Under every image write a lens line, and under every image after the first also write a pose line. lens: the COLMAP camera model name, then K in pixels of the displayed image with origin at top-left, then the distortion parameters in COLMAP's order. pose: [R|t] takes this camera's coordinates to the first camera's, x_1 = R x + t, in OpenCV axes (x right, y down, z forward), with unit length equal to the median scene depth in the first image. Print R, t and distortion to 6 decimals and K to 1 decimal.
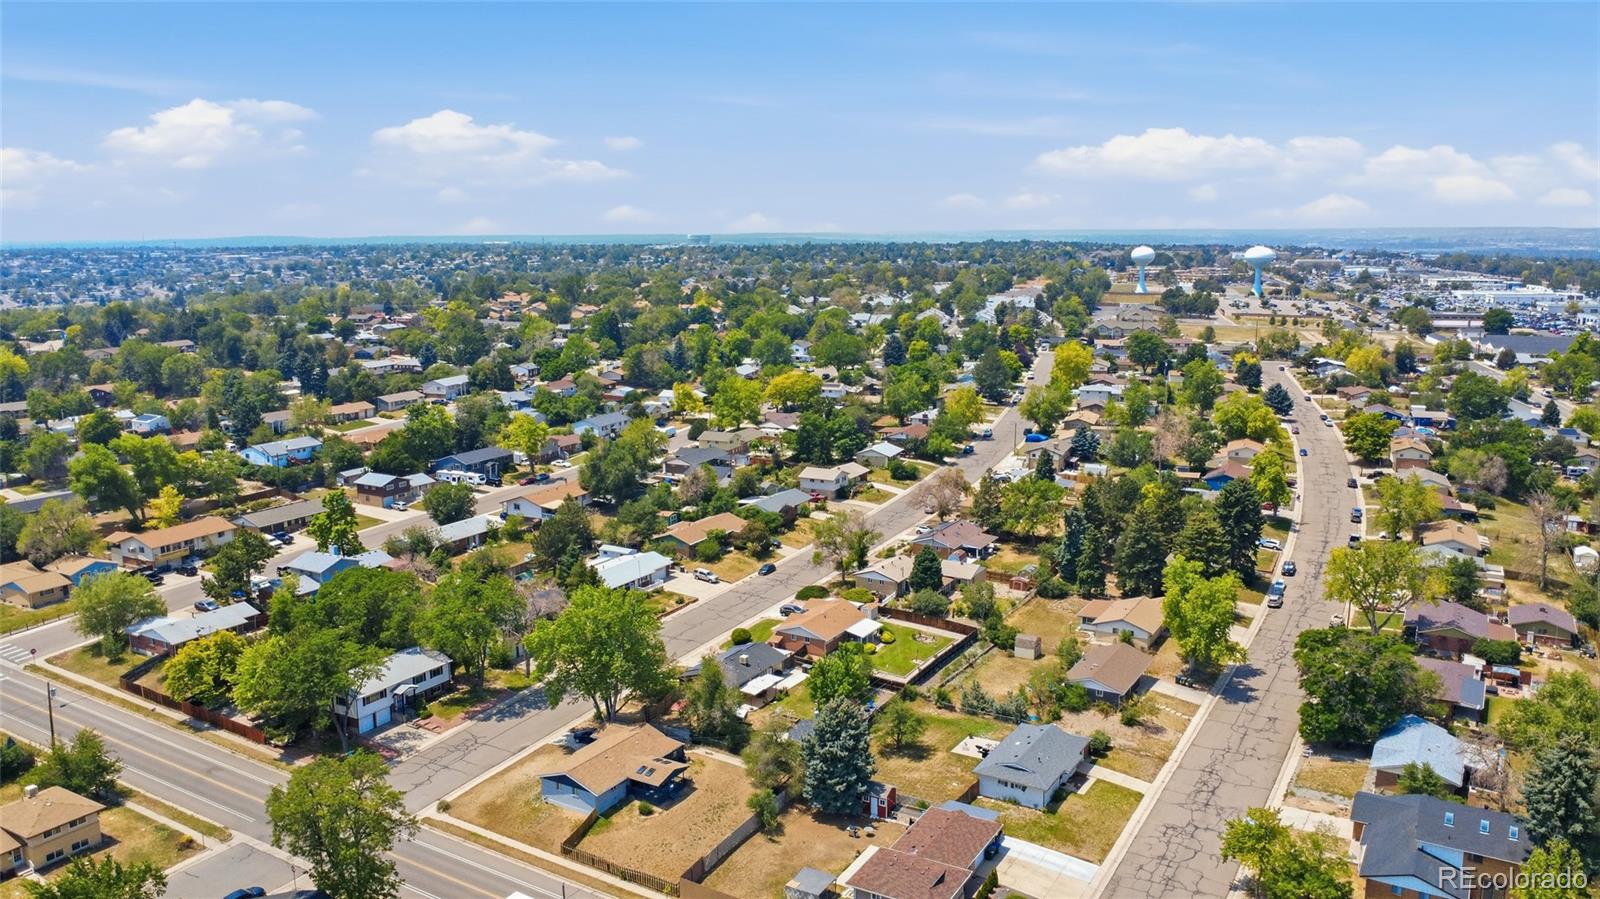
lens RADIAL K [[1206.3, 0, 800.0], [0, 1206.3, 449.5], [0, 0, 1]] dist [0.009977, 0.005893]
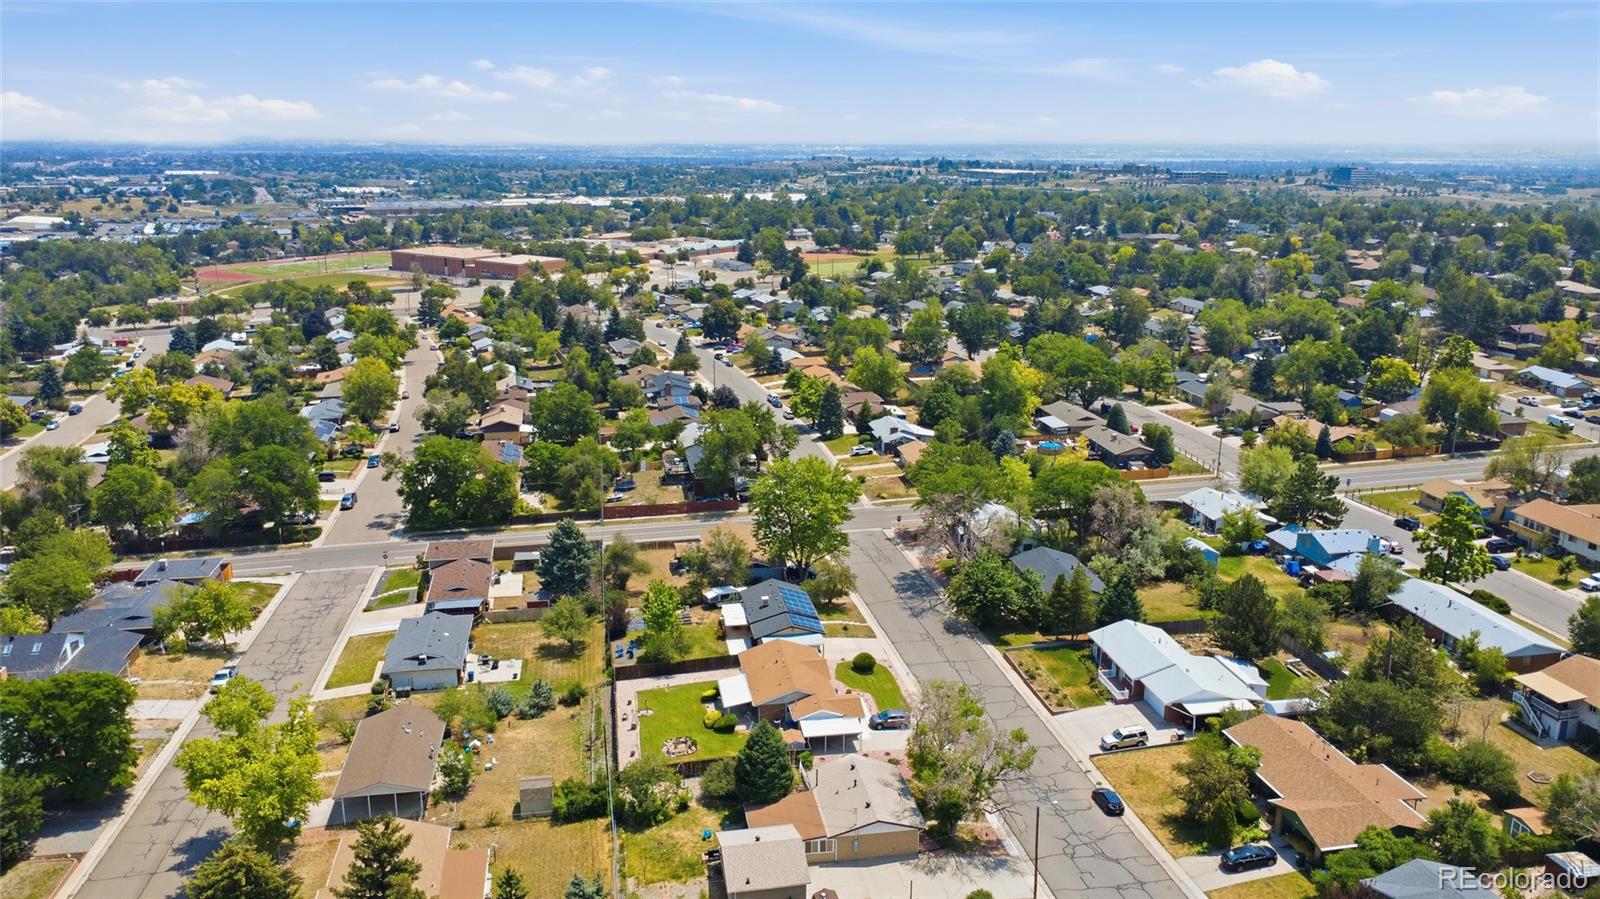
lens RADIAL K [[1206.3, 0, 800.0], [0, 1206.3, 449.5], [0, 0, 1]] dist [0.009977, 0.005893]
pose [[-0.756246, 0.167180, -0.632568, 0.402505], [-0.124473, 0.912388, 0.389942, -0.240843], [0.642338, 0.373630, -0.669181, 1.273112]]
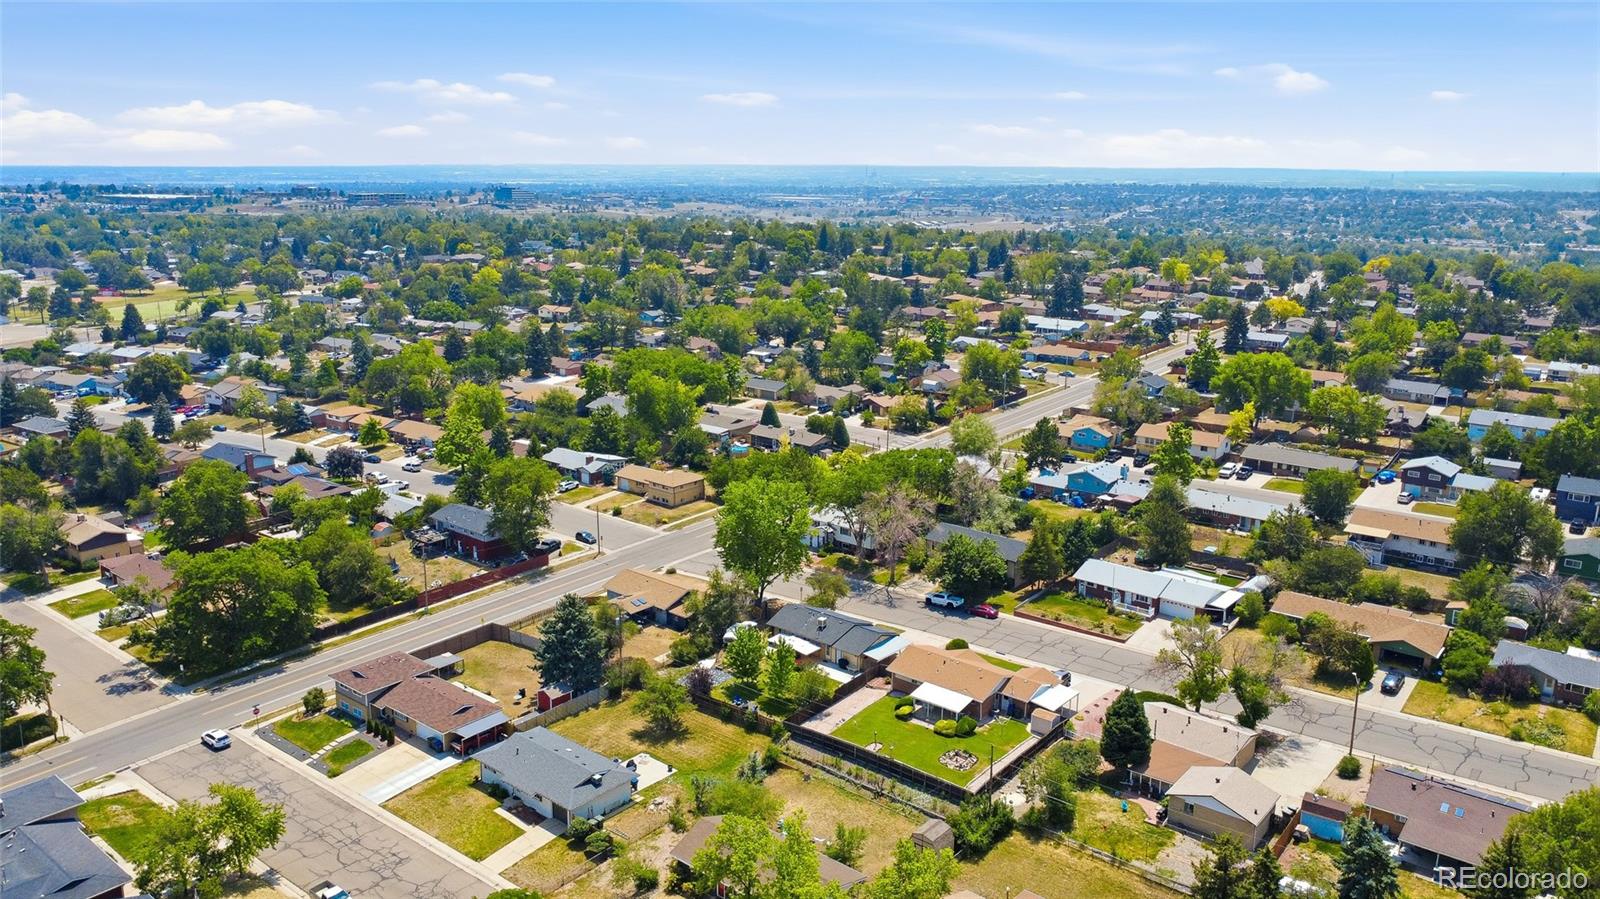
lens RADIAL K [[1177.6, 0, 809.9], [0, 1177.6, 521.4], [0, 0, 1]] dist [0.008807, -0.000067]
pose [[-0.153945, 0.294326, -0.943225, 0.630418], [-0.190062, 0.927957, 0.320582, -0.150781], [0.969627, 0.228624, -0.086914, 0.835926]]
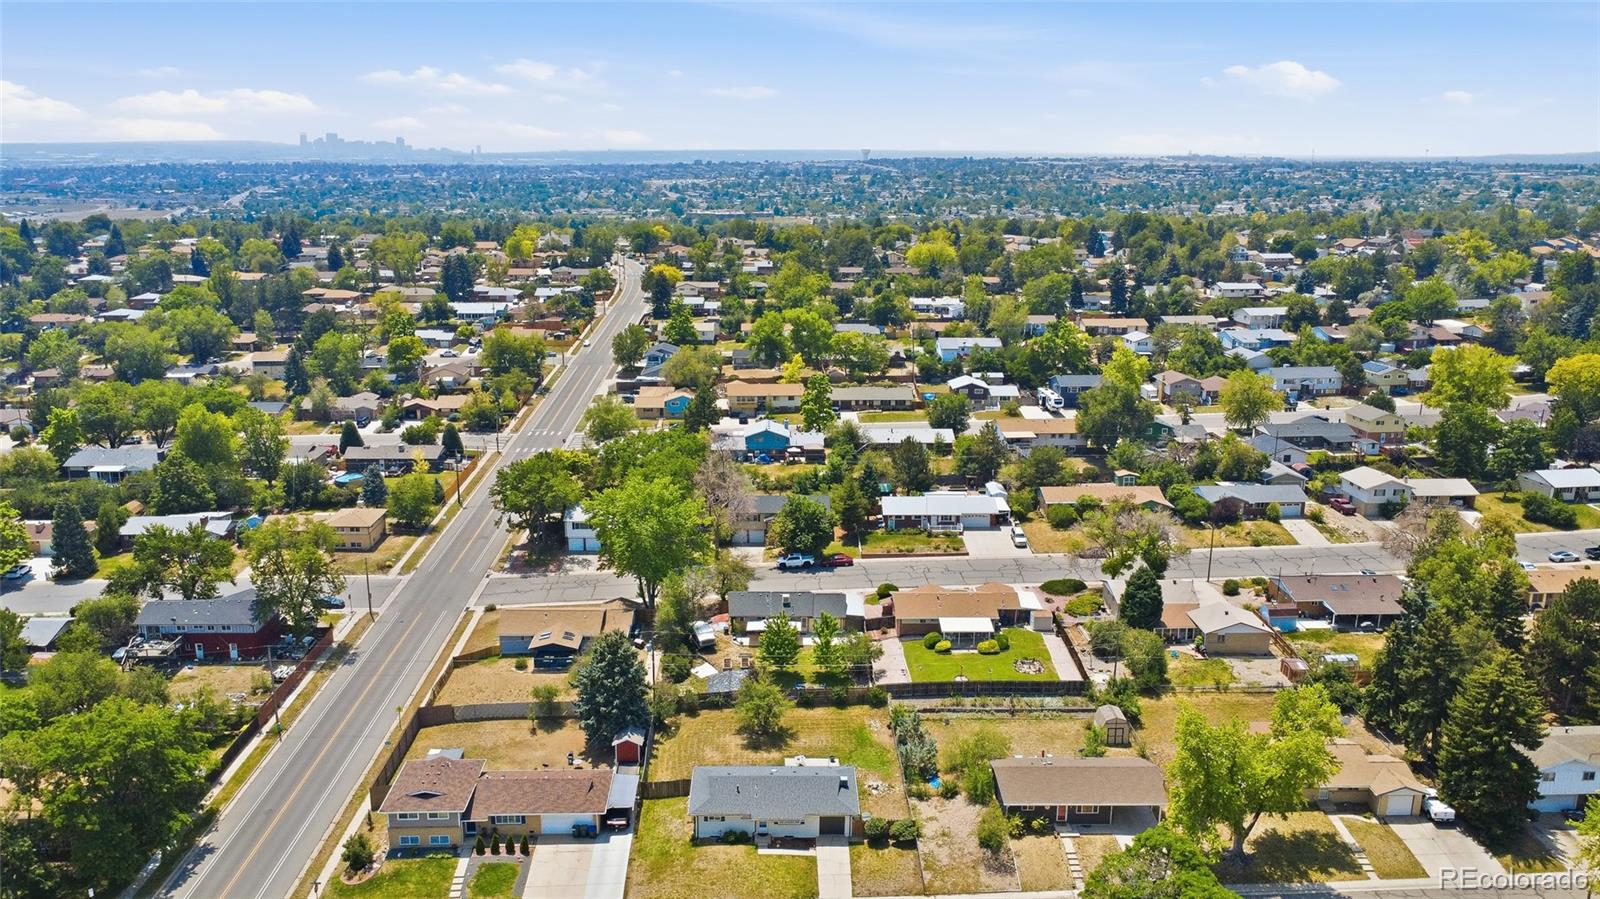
lens RADIAL K [[1206.3, 0, 800.0], [0, 1206.3, 449.5], [0, 0, 1]] dist [0.009977, 0.005893]
pose [[0.529011, 0.216356, -0.820572, 0.571754], [-0.161303, 0.974961, 0.153073, -0.071522], [0.833144, 0.051383, 0.550664, 0.377755]]
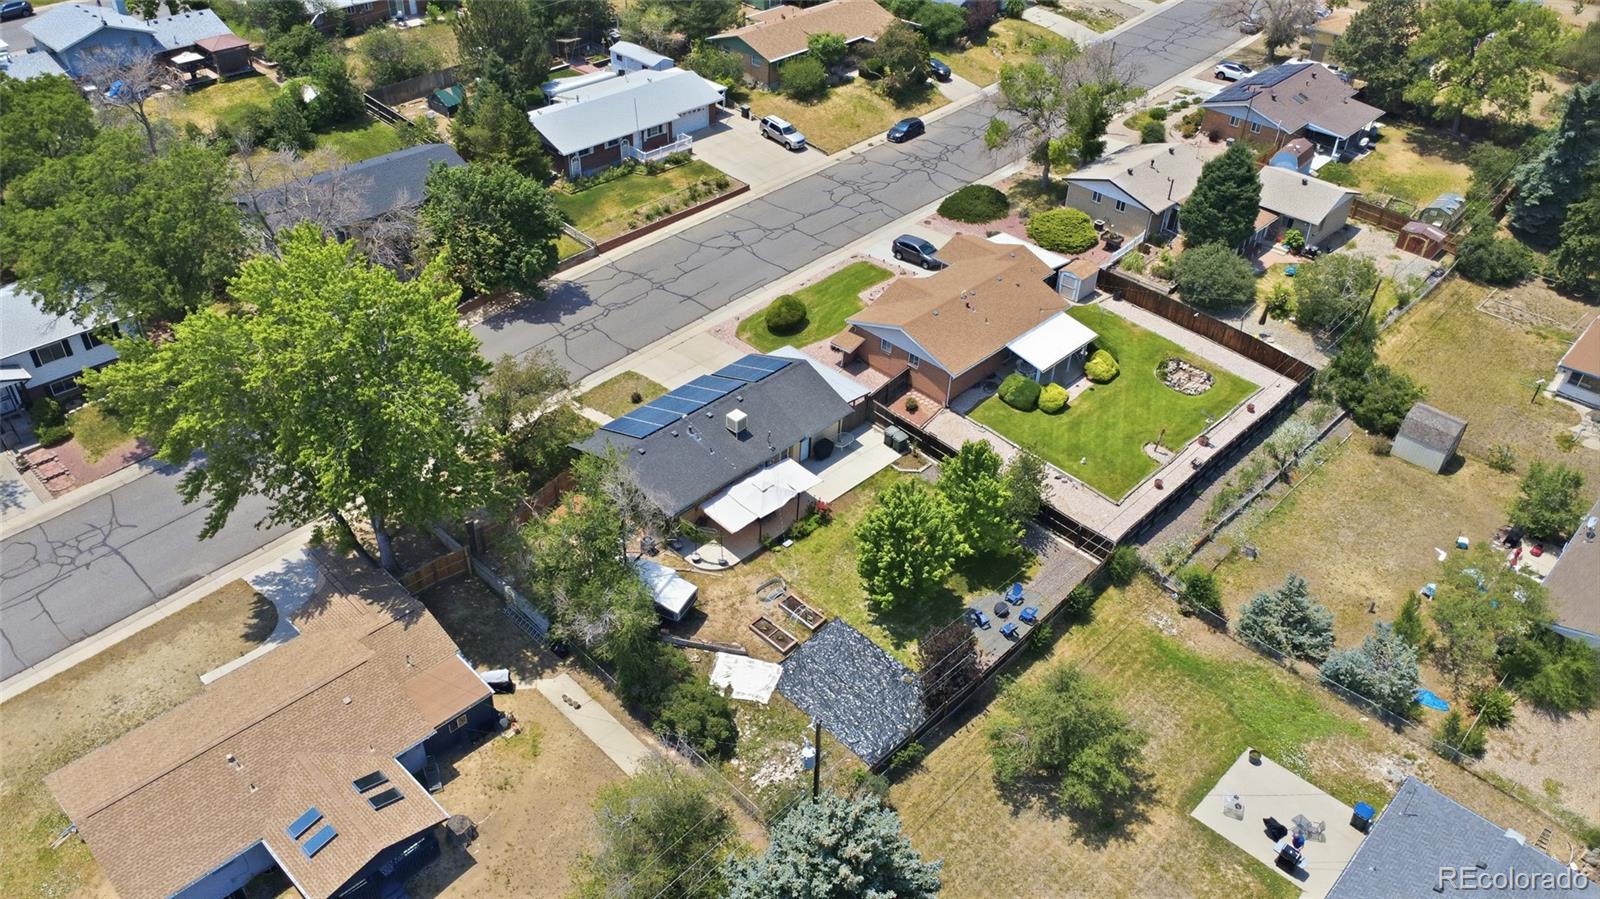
lens RADIAL K [[1184.5, 0, 800.0], [0, 1184.5, 449.5], [0, 0, 1]] dist [0.007934, 0.001846]
pose [[0.973291, 0.167356, -0.157152, 0.033212], [-0.080641, 0.890136, 0.448502, -0.003681], [0.214946, -0.423850, 0.879857, 0.506798]]
